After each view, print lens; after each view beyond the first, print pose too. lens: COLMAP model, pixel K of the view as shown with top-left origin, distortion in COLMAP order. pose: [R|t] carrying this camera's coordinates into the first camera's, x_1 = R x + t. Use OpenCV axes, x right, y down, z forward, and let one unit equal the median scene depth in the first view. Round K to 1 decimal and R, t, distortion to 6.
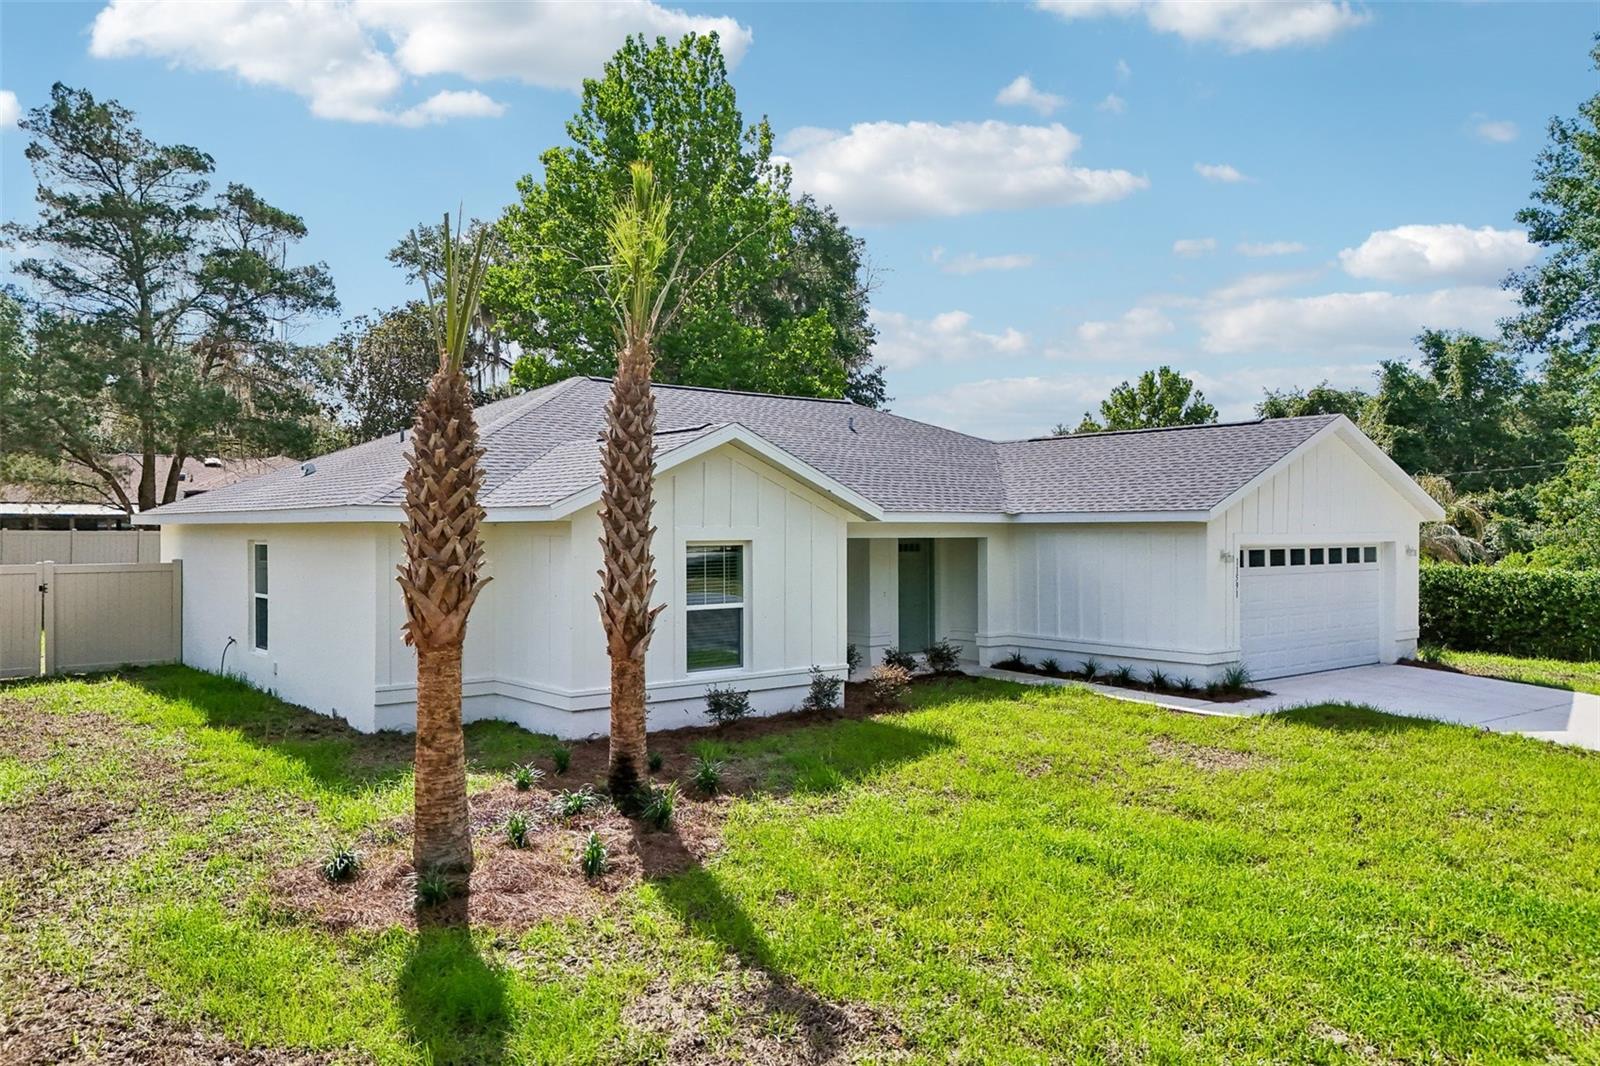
lens RADIAL K [[1193.5, 0, 810.3], [0, 1193.5, 531.6], [0, 0, 1]] dist [0.075798, -0.071829]
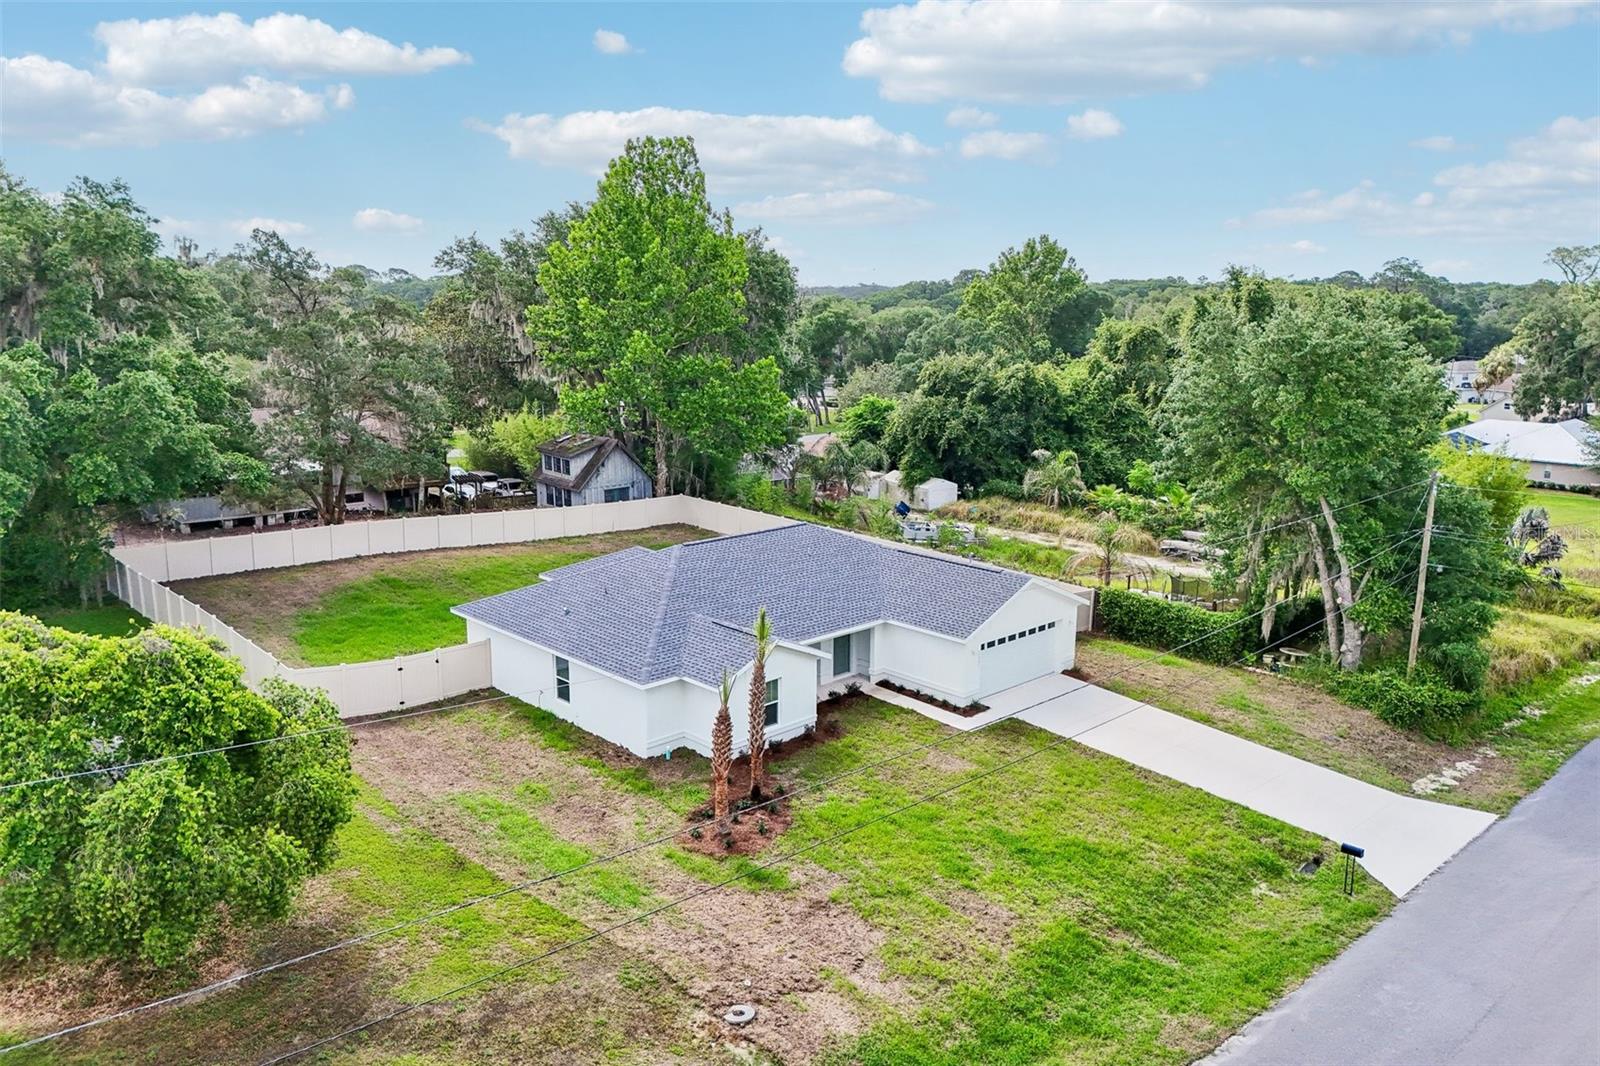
lens RADIAL K [[1155.9, 0, 800.7], [0, 1155.9, 553.3], [0, 0, 1]] dist [0.067446, -0.069481]
pose [[0.997631, -0.013533, 0.067448, -0.118759], [-0.000864, 0.977919, 0.208981, -0.536711], [-0.068787, -0.208545, 0.975591, -0.955008]]
